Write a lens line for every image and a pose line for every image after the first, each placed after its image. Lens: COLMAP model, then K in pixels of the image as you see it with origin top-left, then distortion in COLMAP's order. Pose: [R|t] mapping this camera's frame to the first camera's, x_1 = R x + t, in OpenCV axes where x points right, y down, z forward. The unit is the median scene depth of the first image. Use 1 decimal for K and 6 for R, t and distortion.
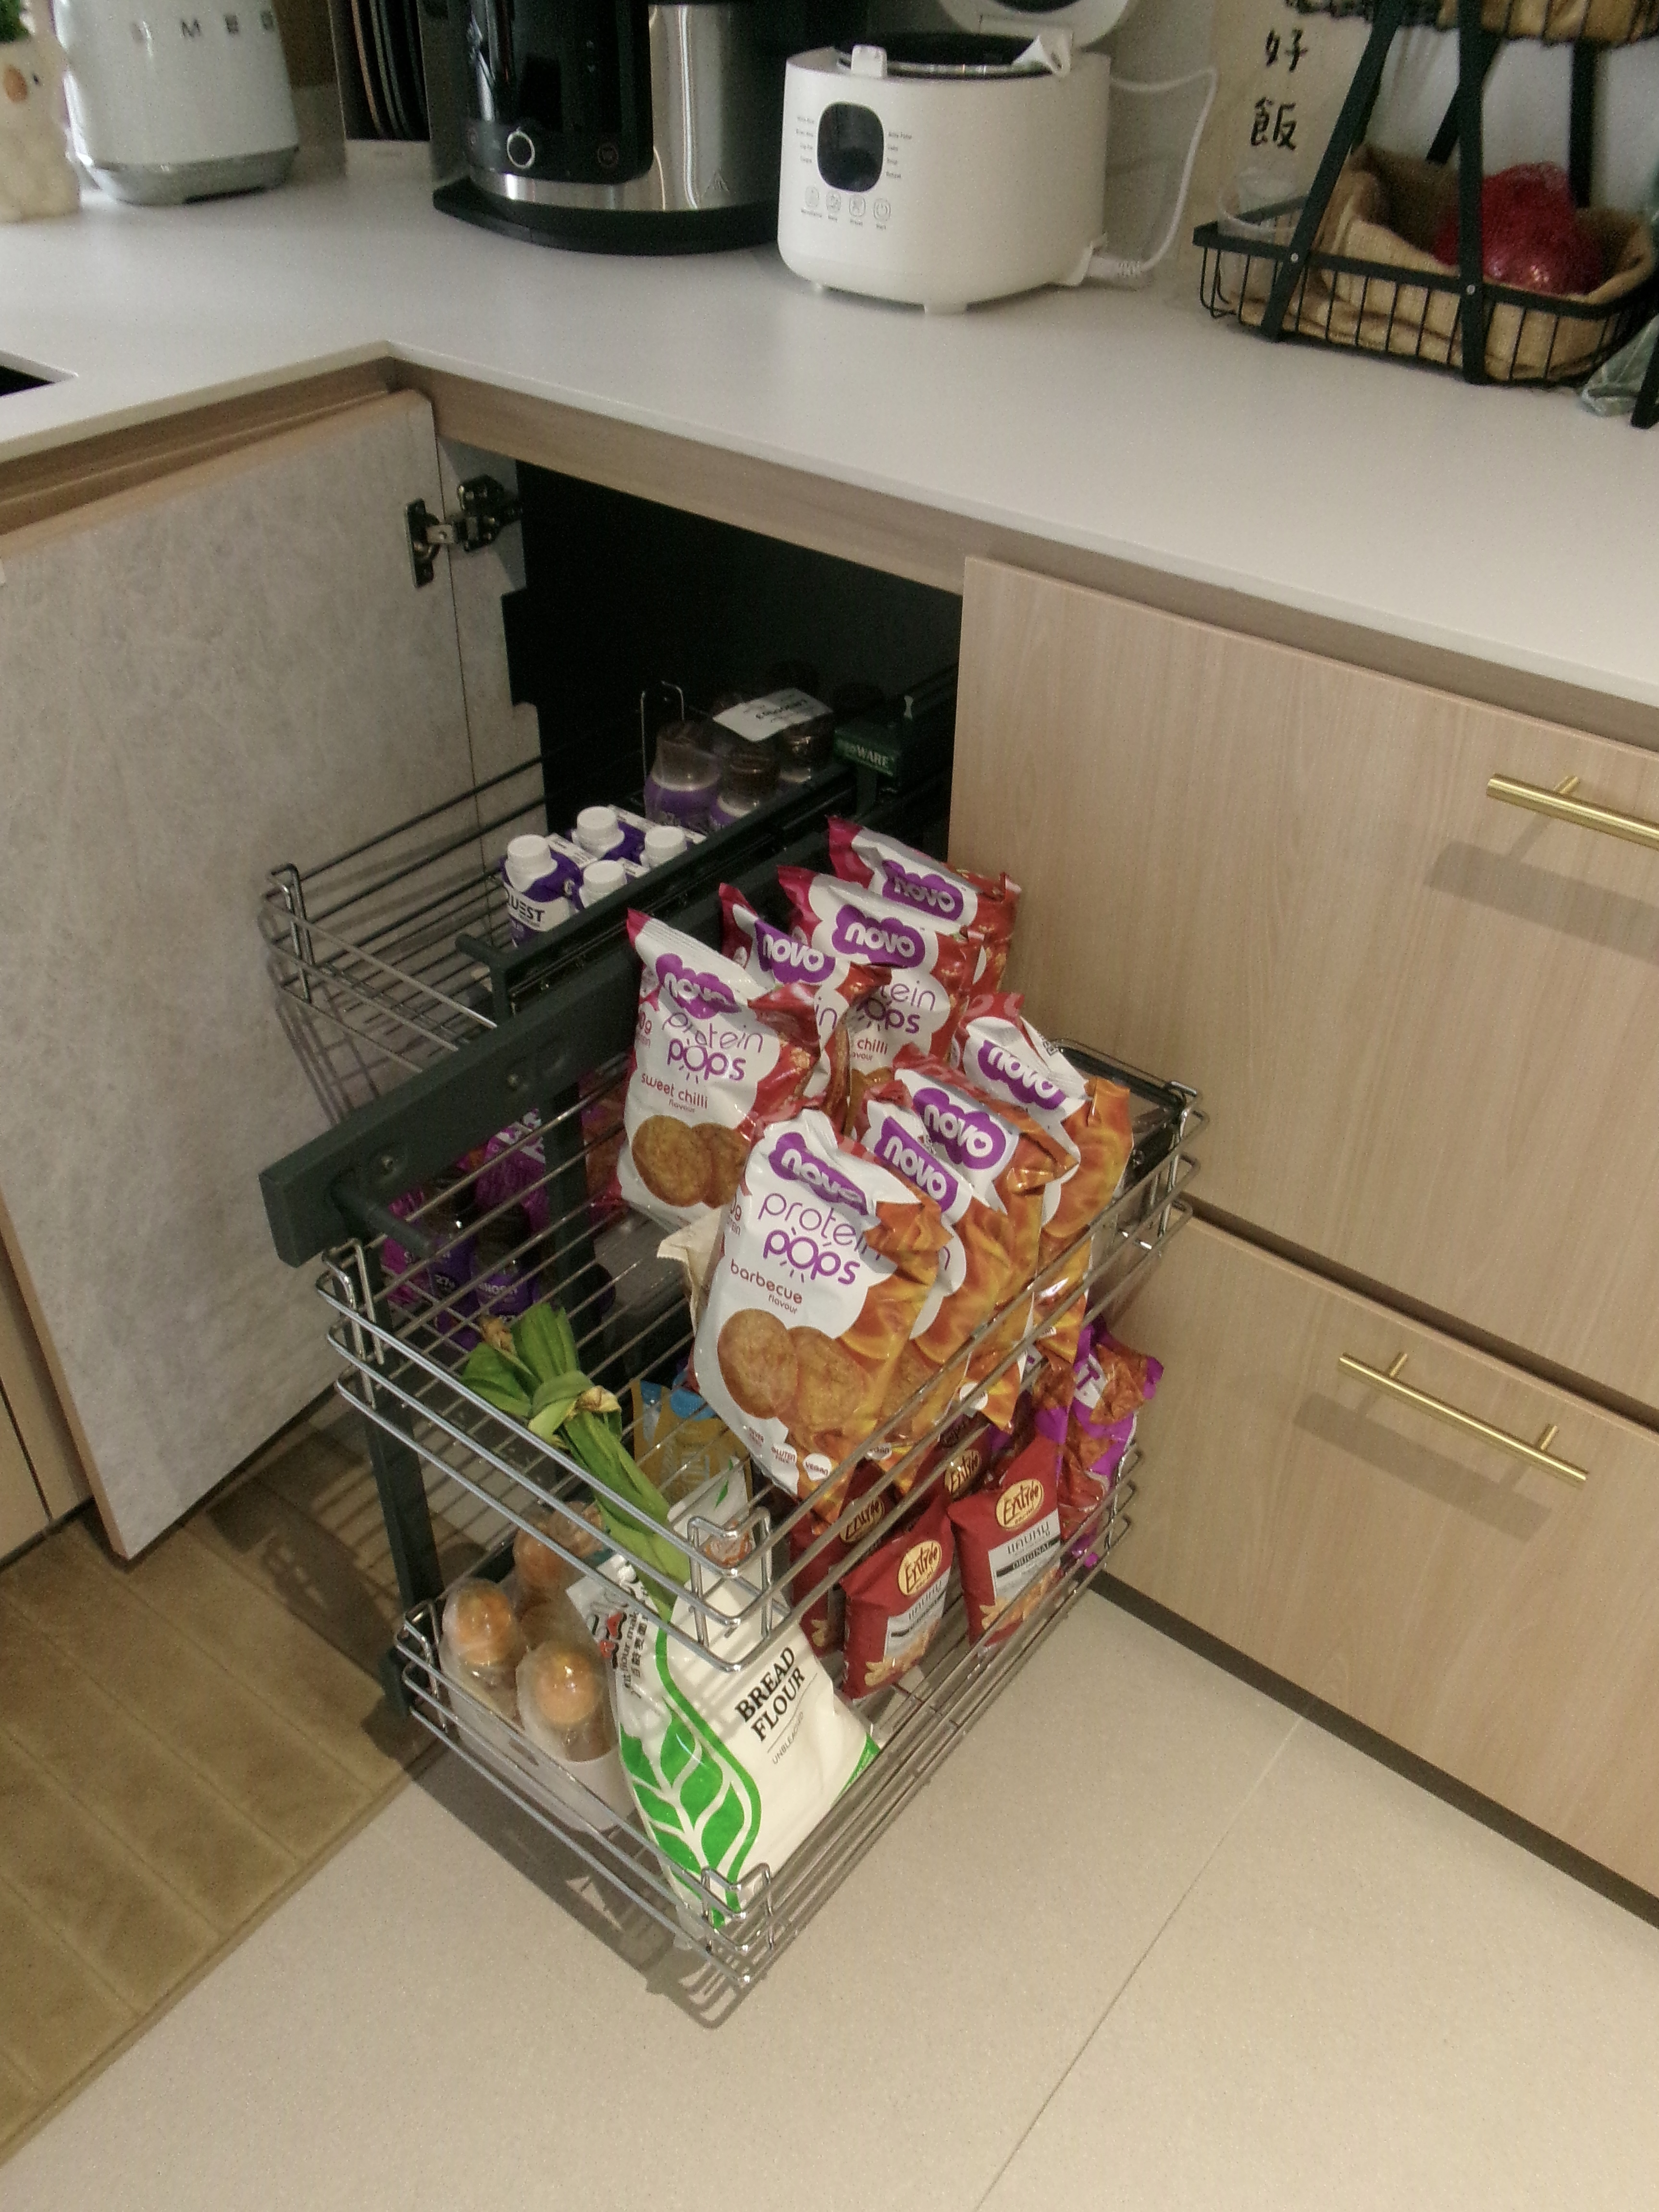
lens RADIAL K [[1819.5, 0, 820.3], [0, 1819.5, 1110.7], [0, 0, 1]] dist [-0.016958, 0.022253]
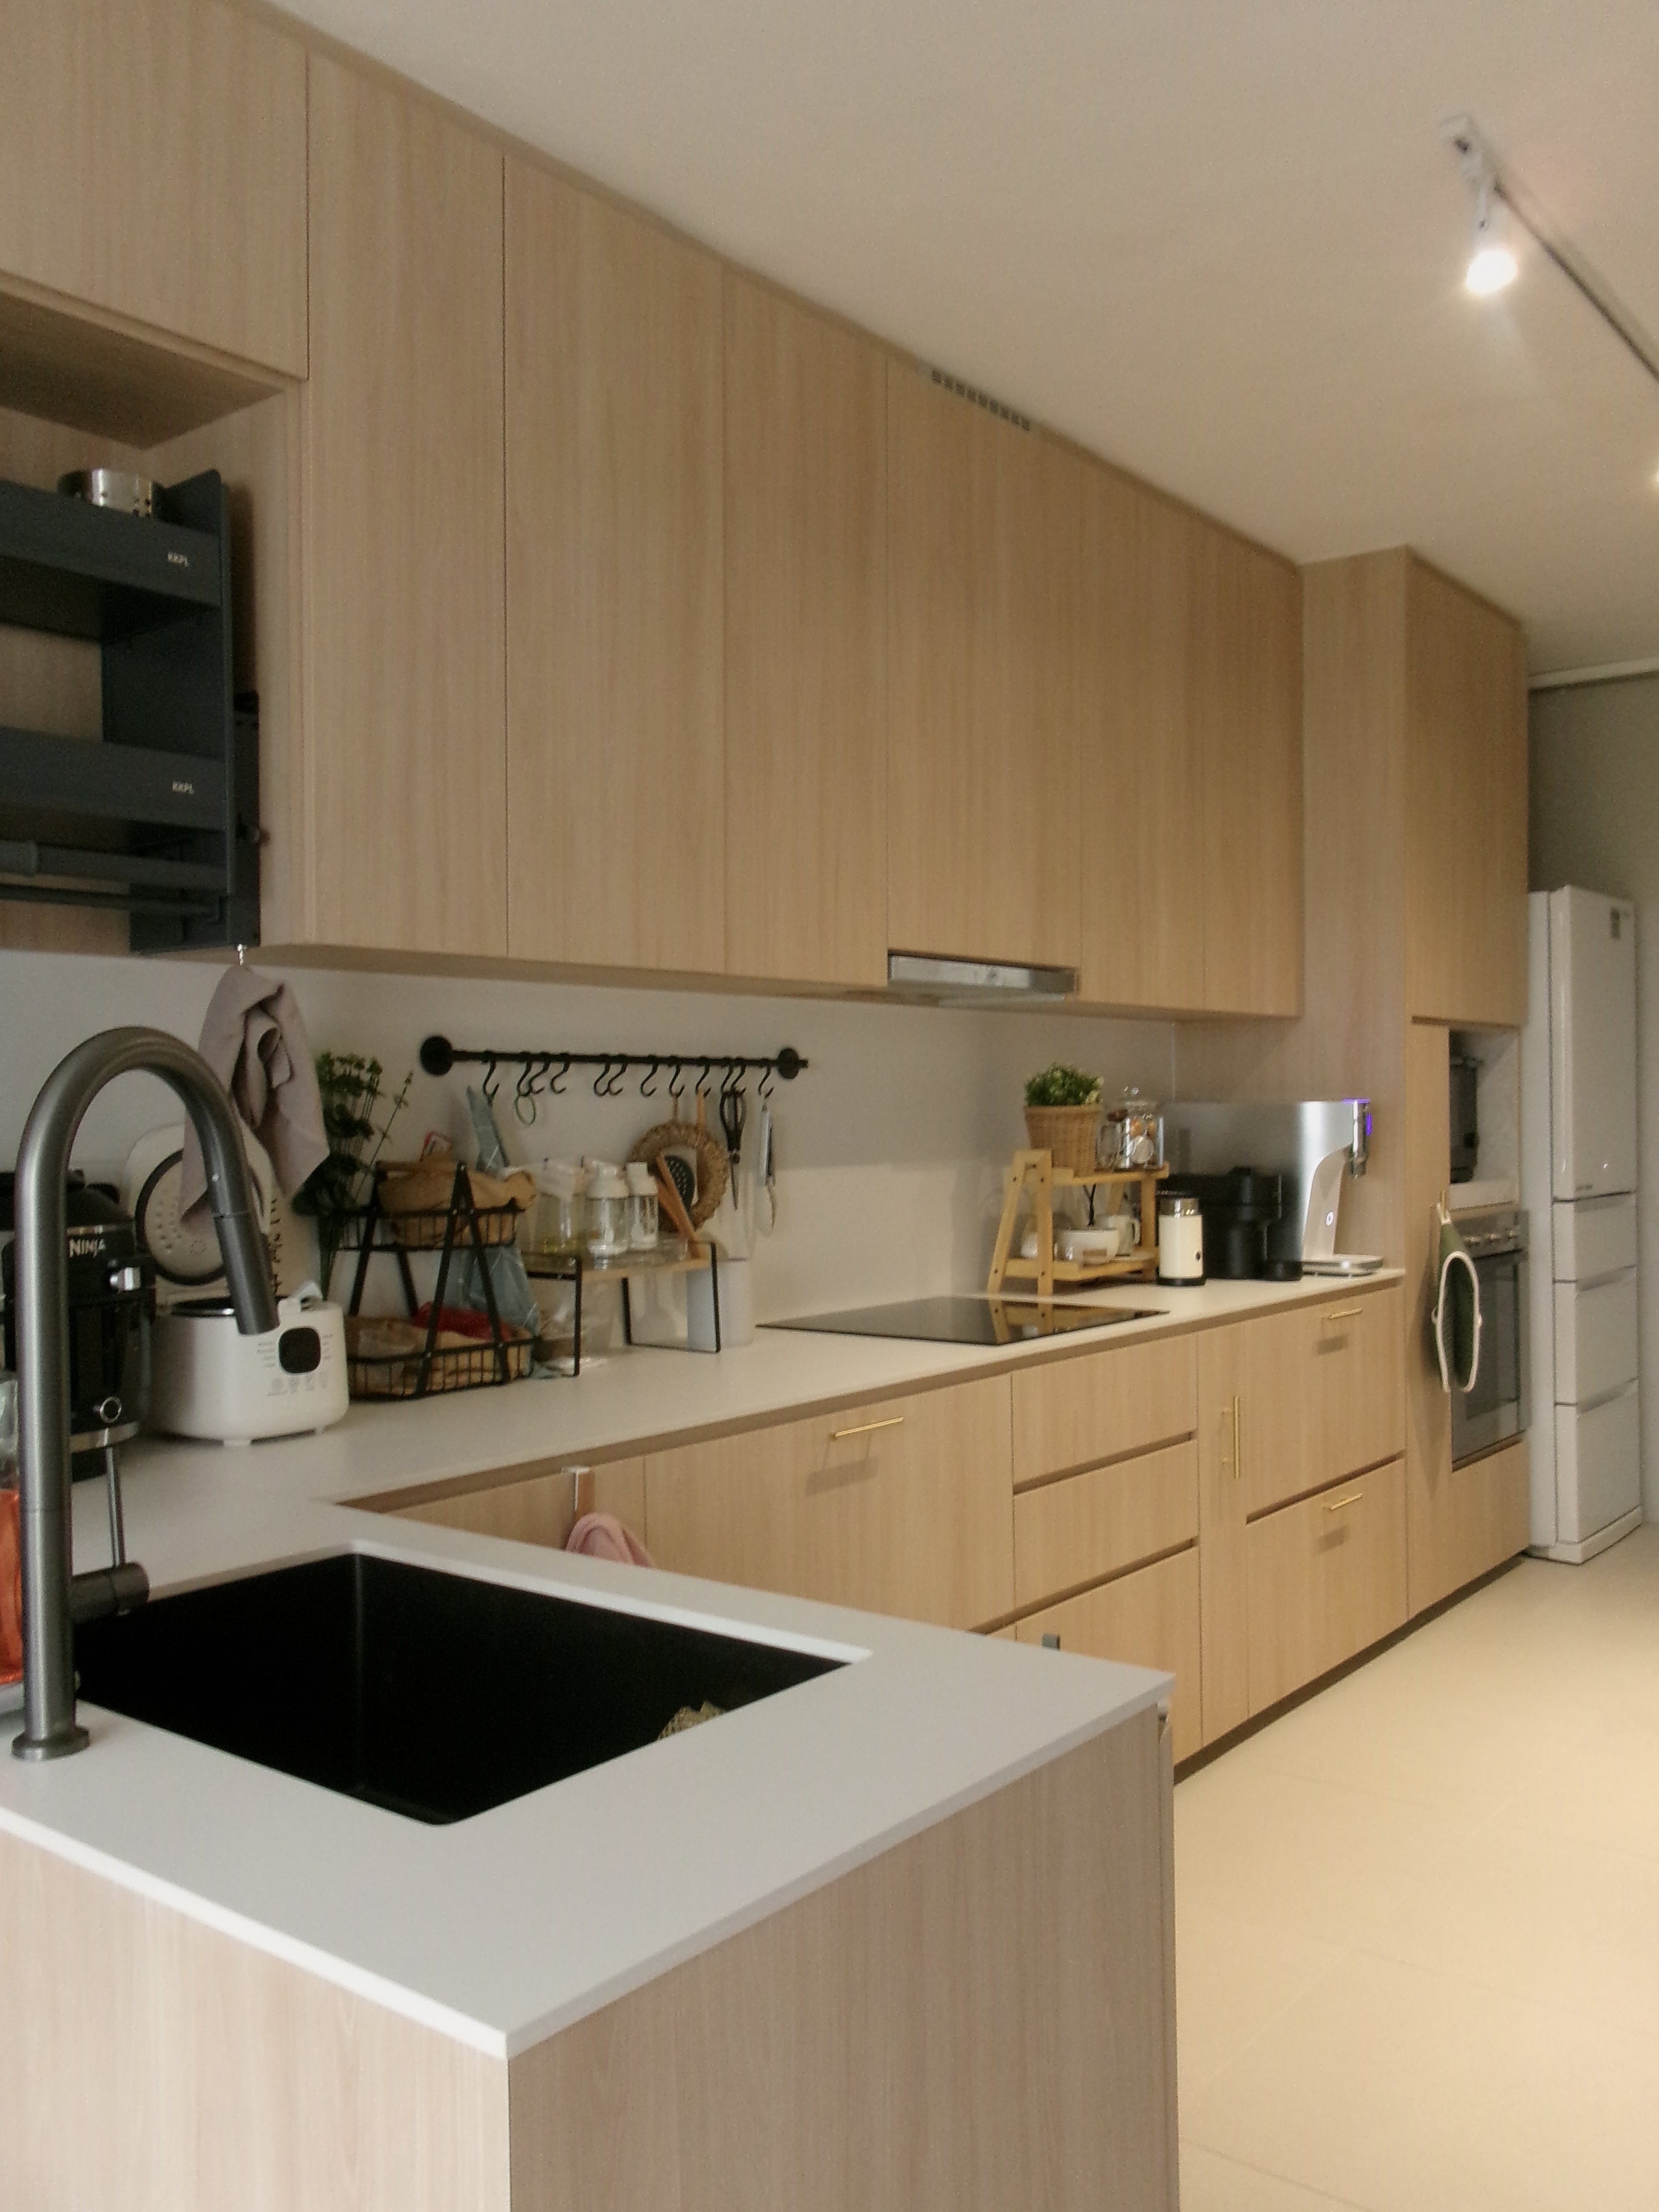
lens RADIAL K [[1819.5, 0, 820.3], [0, 1819.5, 1110.7], [0, 0, 1]] dist [-0.016958, 0.022253]
pose [[0.004820, -0.017186, 0.999841, -1.649562], [0.622630, 0.782446, 0.010448, -0.420161], [-0.782501, 0.622481, 0.014472, 0.458365]]
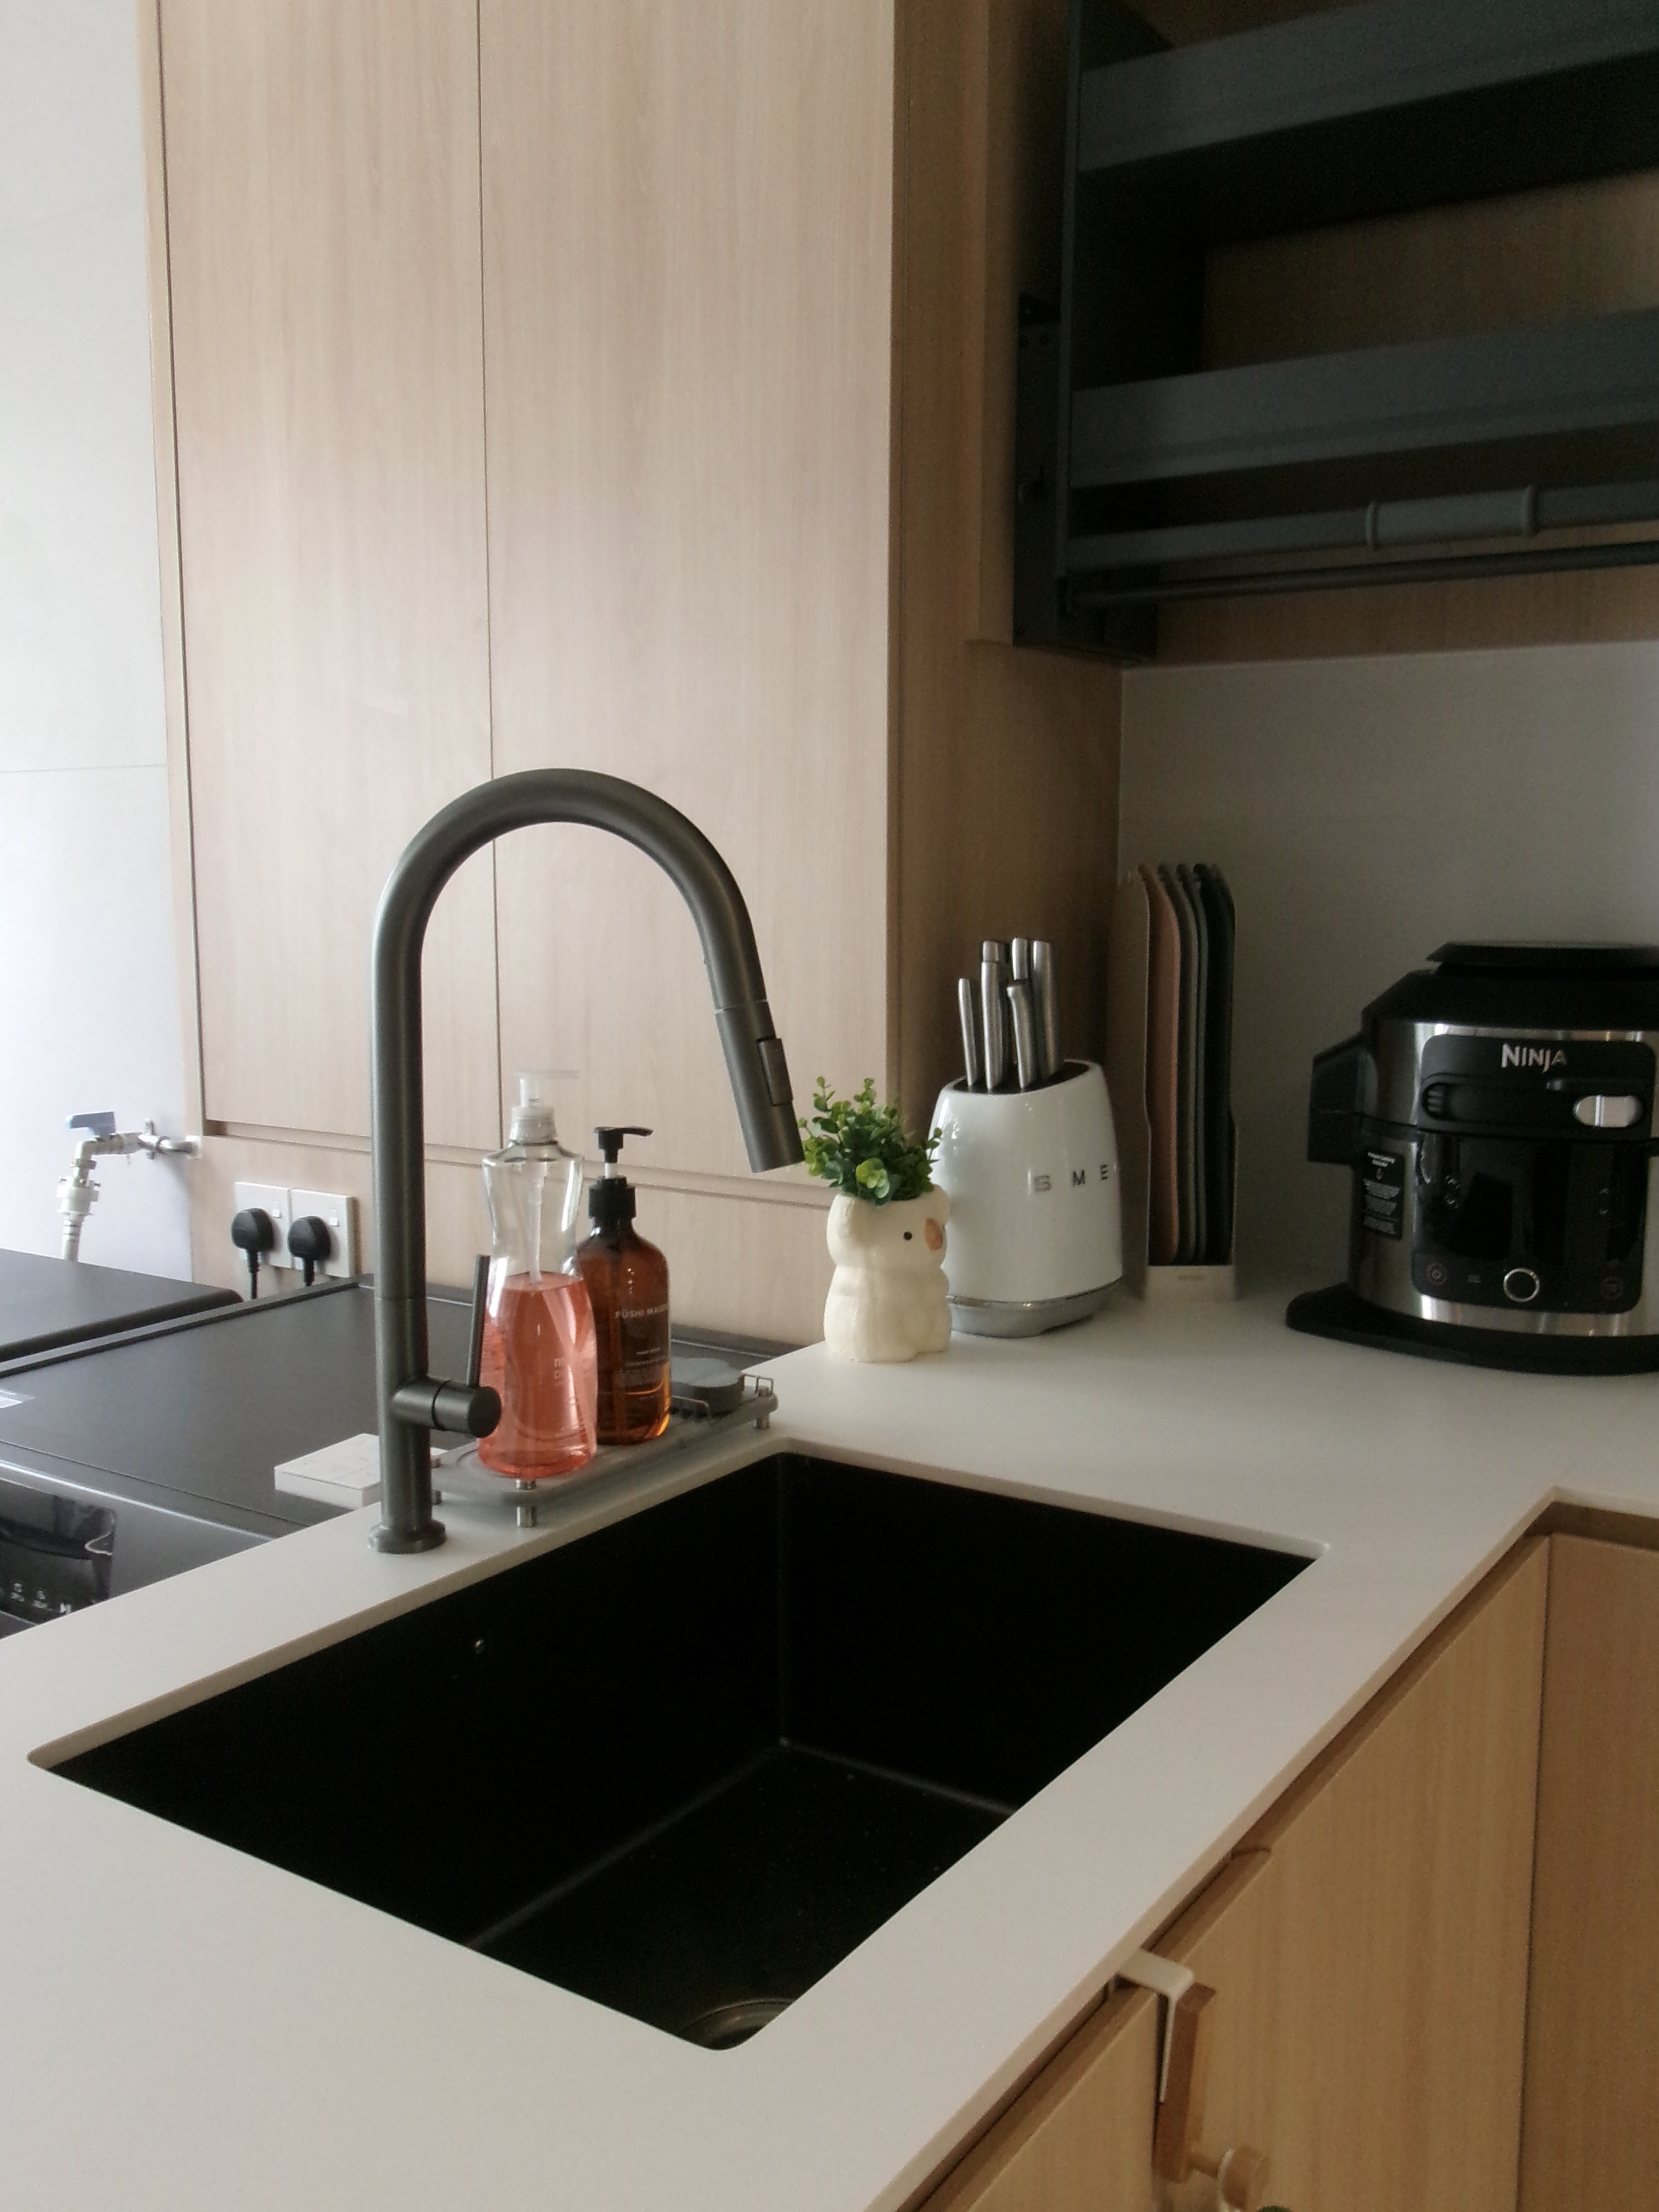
lens RADIAL K [[1971.7, 0, 821.9], [0, 1971.7, 1116.4], [0, 0, 1]] dist [-0.008756, 0.014275]
pose [[0.996836, -0.021200, 0.076602, -0.675667], [0.056859, 0.863639, -0.500894, -0.104048], [-0.055537, 0.503665, 0.862112, 0.059764]]
